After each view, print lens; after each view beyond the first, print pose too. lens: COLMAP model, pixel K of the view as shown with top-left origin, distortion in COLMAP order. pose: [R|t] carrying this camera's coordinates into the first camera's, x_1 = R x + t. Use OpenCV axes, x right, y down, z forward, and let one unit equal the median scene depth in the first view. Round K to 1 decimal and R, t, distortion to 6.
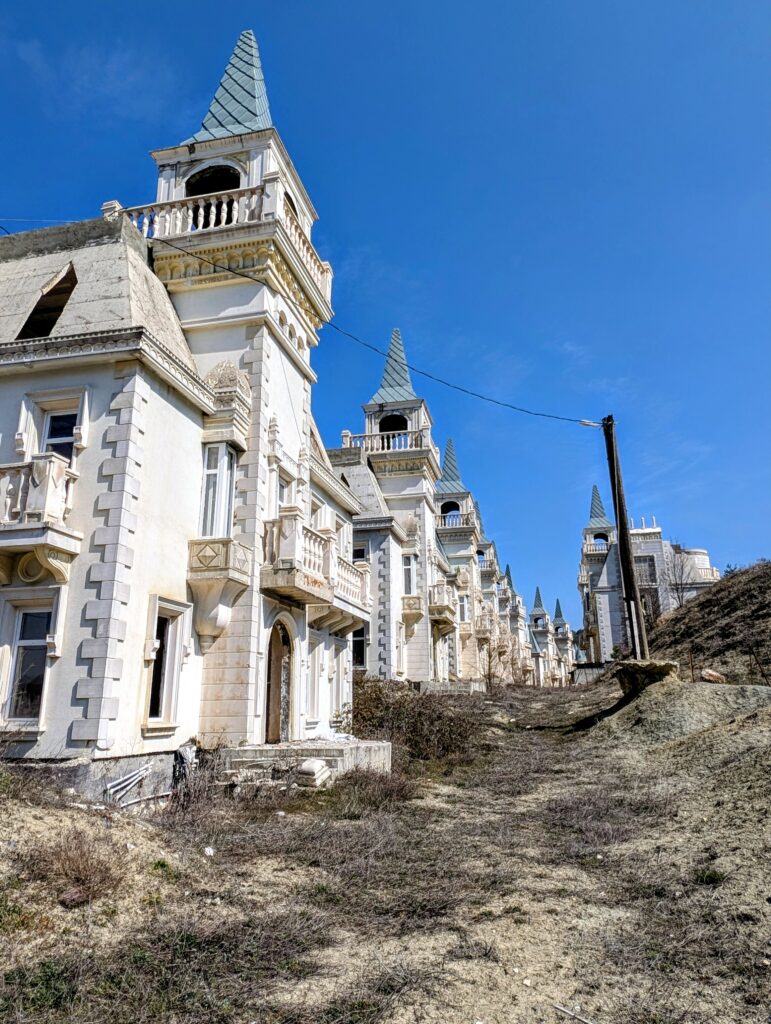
lens RADIAL K [[706.7, 0, 387.0], [0, 706.7, 505.6], [0, 0, 1]] dist [0.011504, 0.002653]
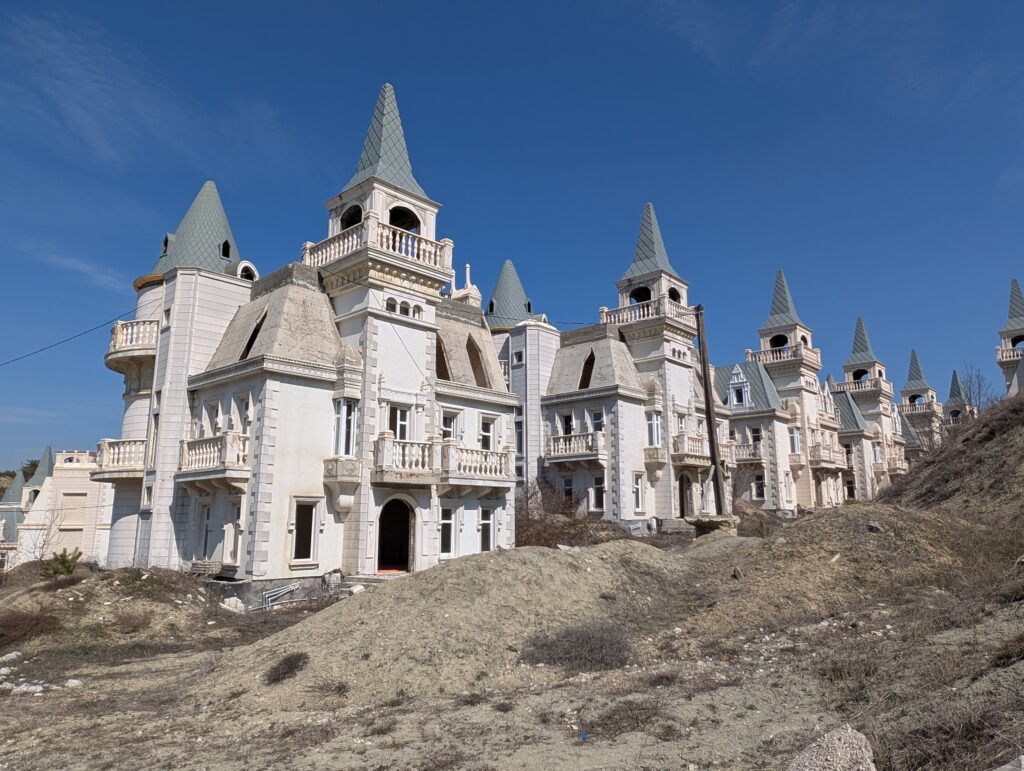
lens RADIAL K [[706.7, 0, 513.1], [0, 706.7, 387.6], [0, 0, 1]] dist [0.011504, 0.002653]
pose [[0.861813, -0.086468, -0.499802, 0.858175], [0.134465, 0.989054, 0.060748, -0.144241], [0.489079, -0.119560, 0.864007, -0.225302]]
